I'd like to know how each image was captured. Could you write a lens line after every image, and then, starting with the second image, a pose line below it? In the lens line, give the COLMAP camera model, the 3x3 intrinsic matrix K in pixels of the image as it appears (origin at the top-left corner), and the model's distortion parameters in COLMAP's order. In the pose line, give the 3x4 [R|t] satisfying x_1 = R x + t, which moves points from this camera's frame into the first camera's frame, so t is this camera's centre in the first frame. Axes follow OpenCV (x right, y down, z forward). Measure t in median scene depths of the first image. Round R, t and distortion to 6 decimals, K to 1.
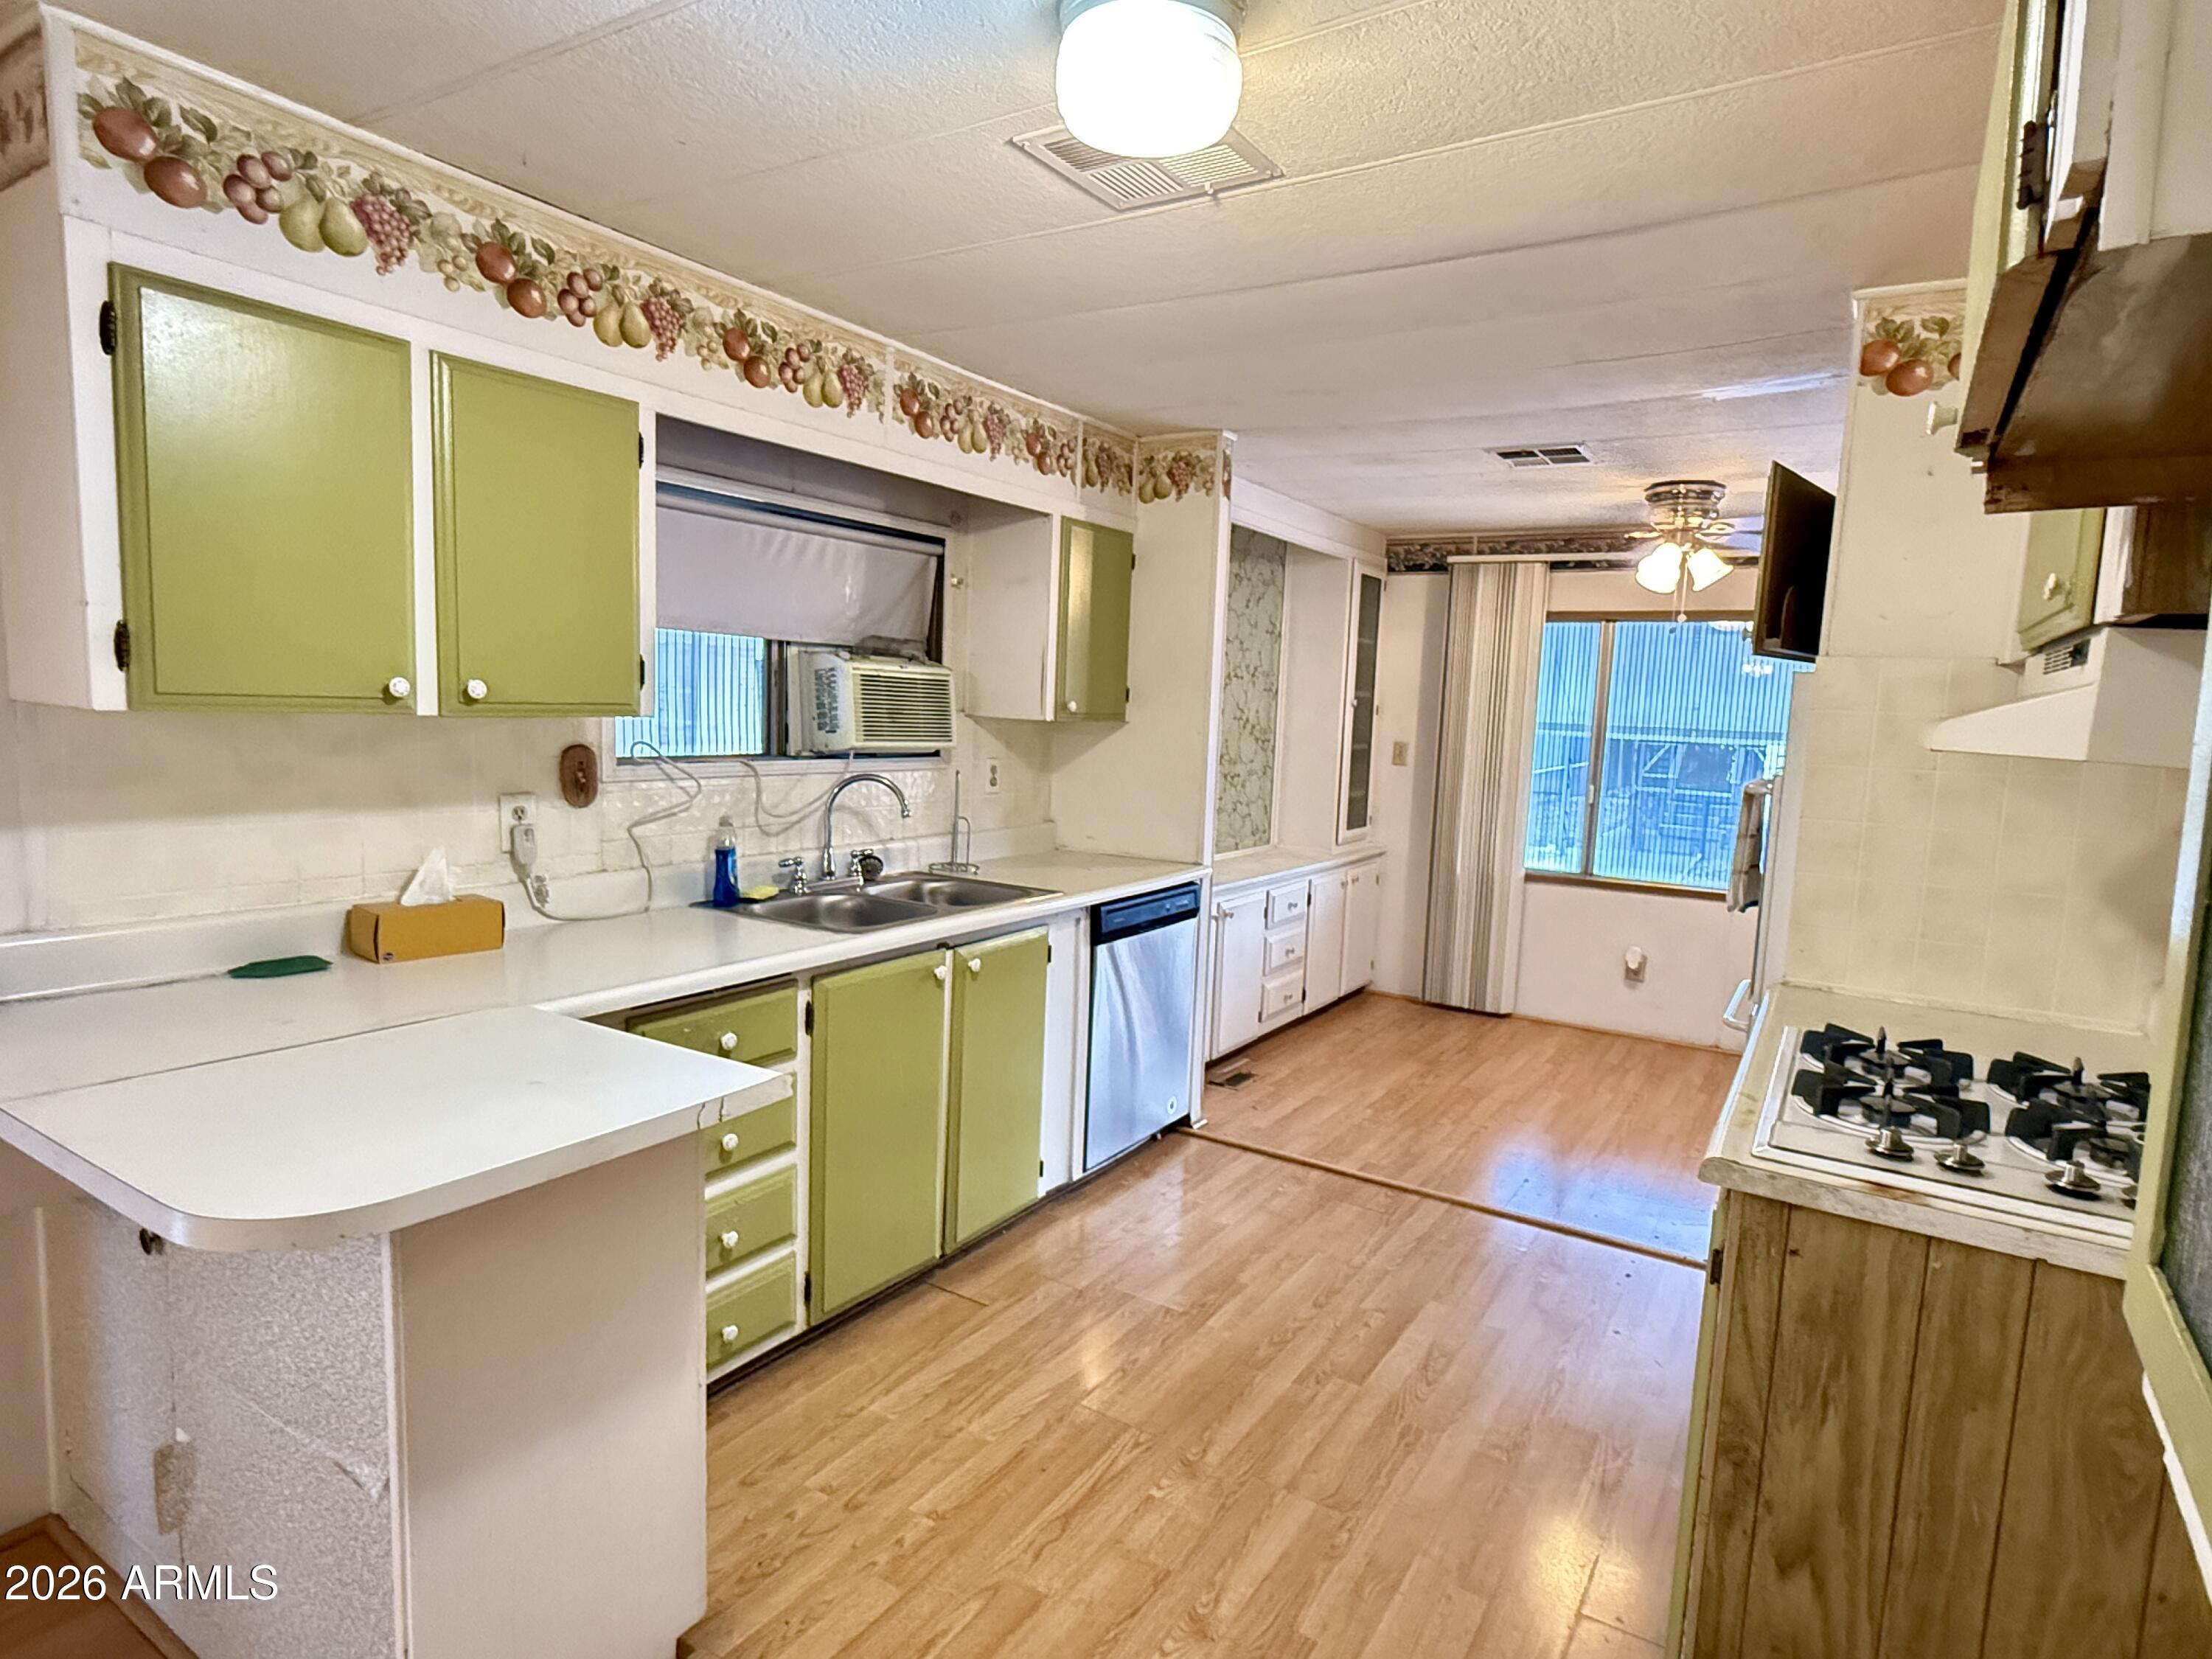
lens RADIAL K [[1212.9, 0, 1106.0], [0, 1212.9, 829.5], [0, 0, 1]] dist [0.000488, -0.000573]
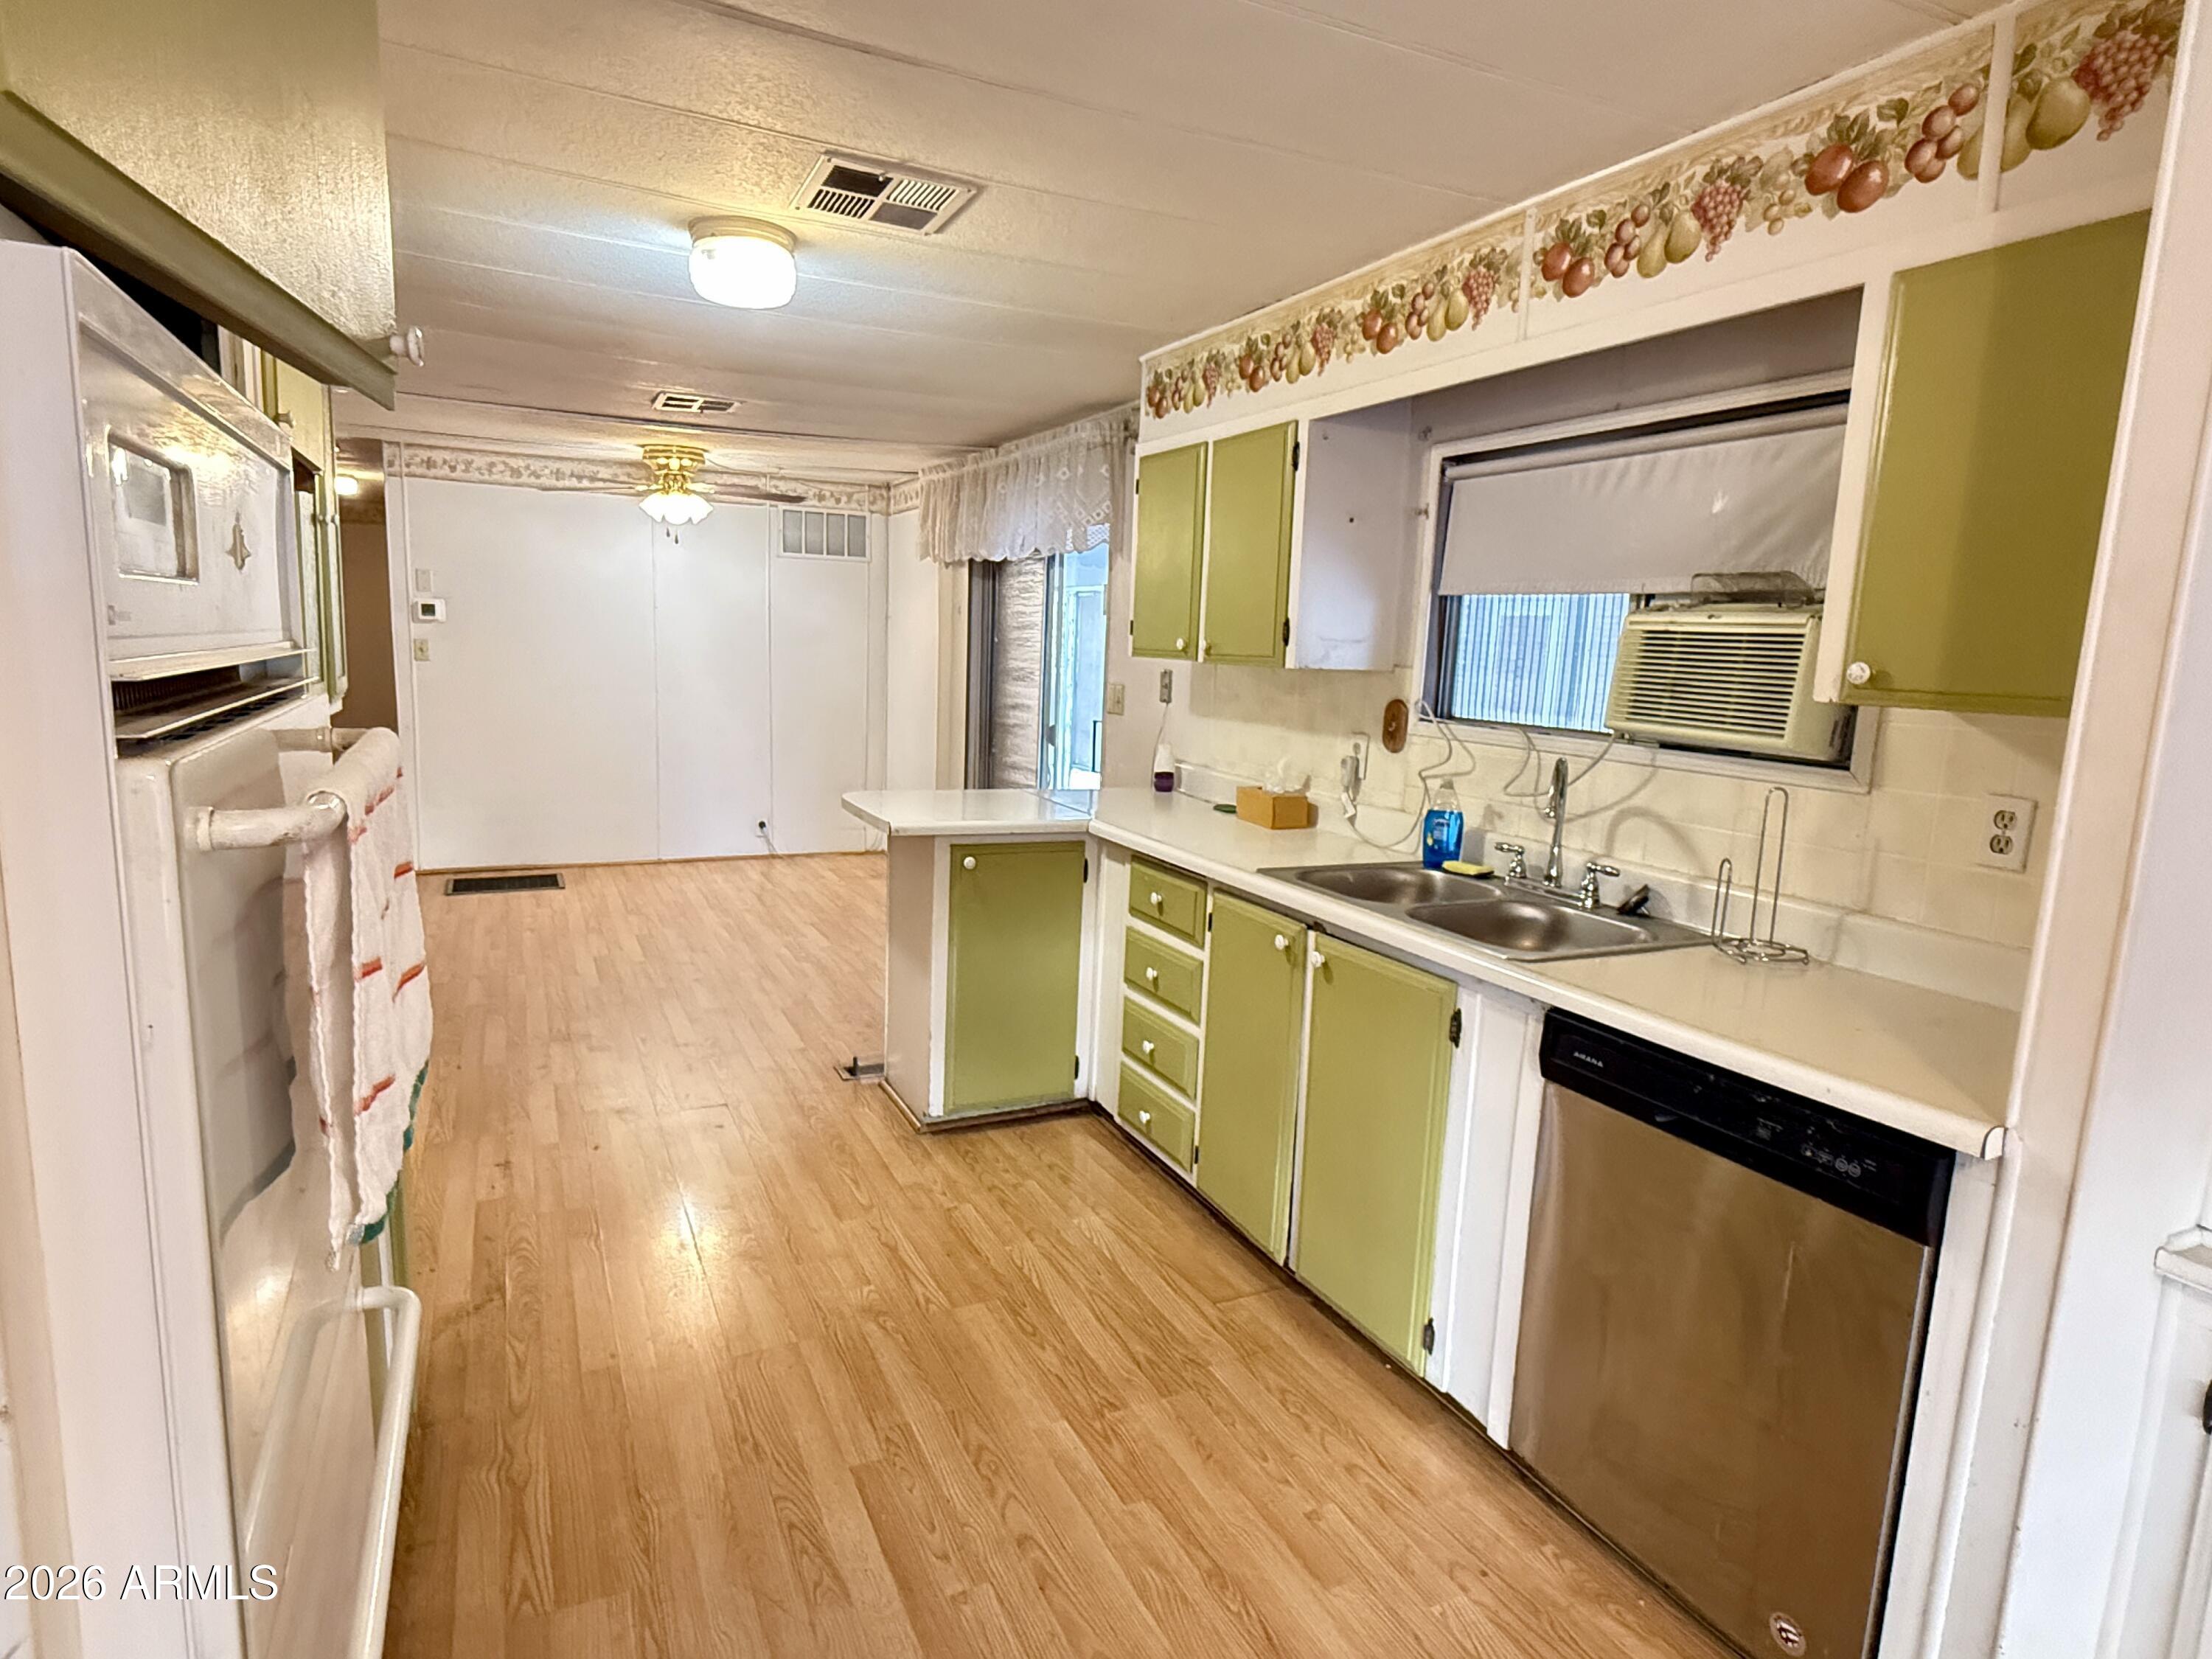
lens RADIAL K [[1212.9, 0, 1106.0], [0, 1212.9, 829.5], [0, 0, 1]] dist [0.000488, -0.000573]
pose [[-0.522278, 0.069851, -0.849910, 0.572607], [-0.153481, 0.972666, 0.174255, -0.085263], [0.838850, 0.221454, -0.497281, 1.073367]]
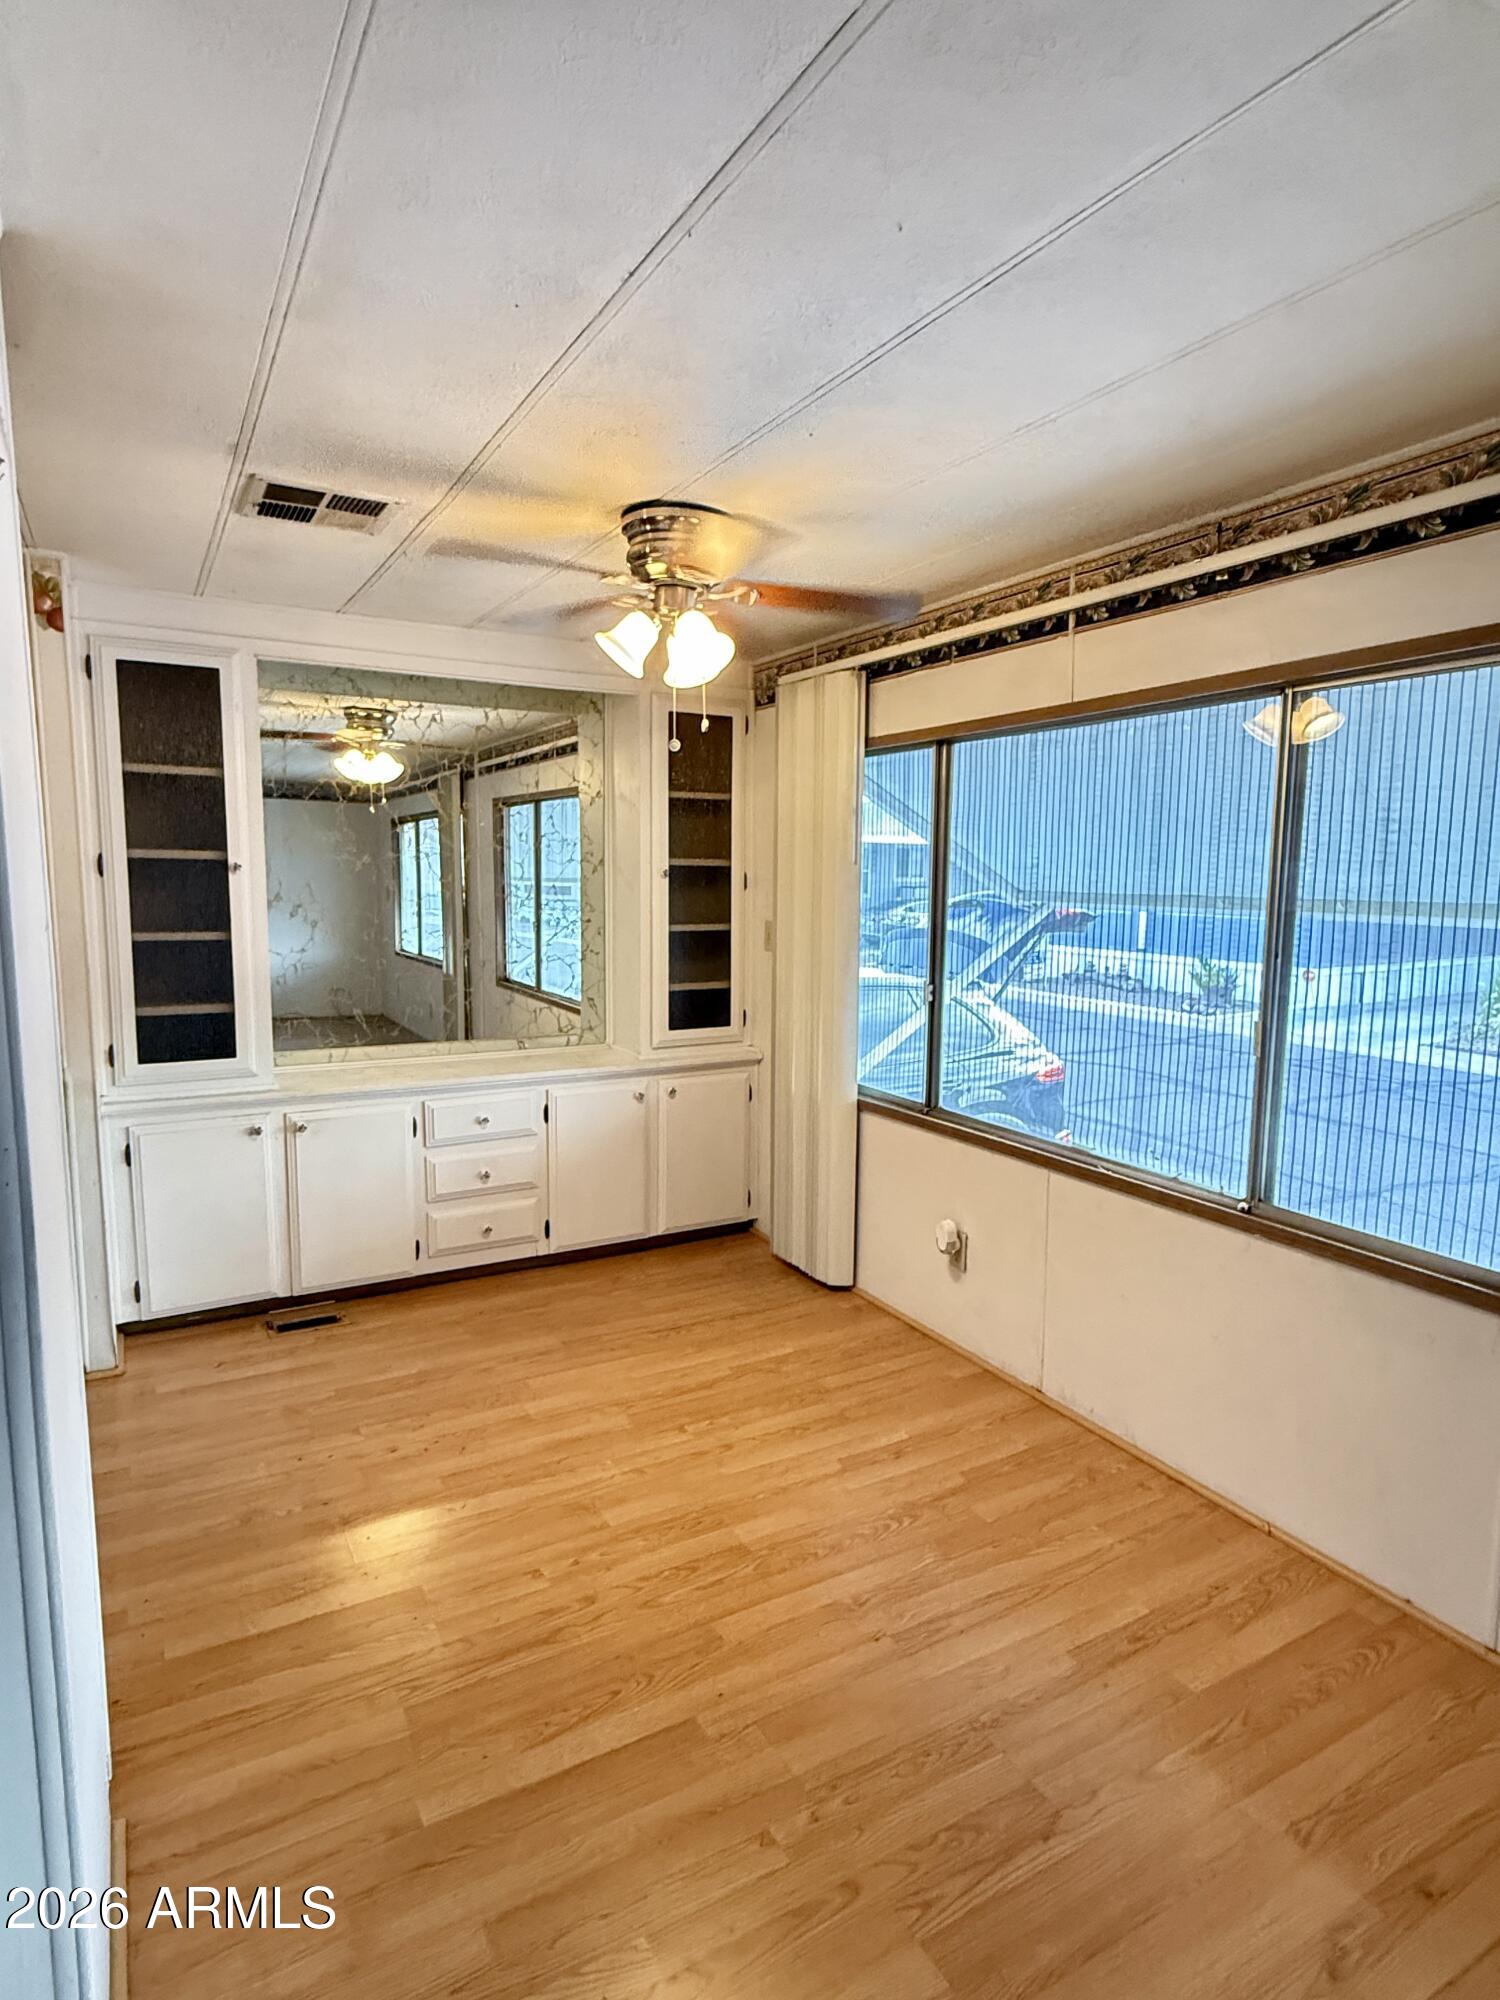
lens RADIAL K [[1096.6, 0, 750.0], [0, 1096.6, 1000.0], [0, 0, 1]] dist [0.000488, -0.000573]
pose [[0.879986, 0.028024, -0.474172, 0.990596], [-0.028071, 0.999582, 0.006980, -0.044738], [0.474169, 0.007168, 0.880405, 0.636469]]
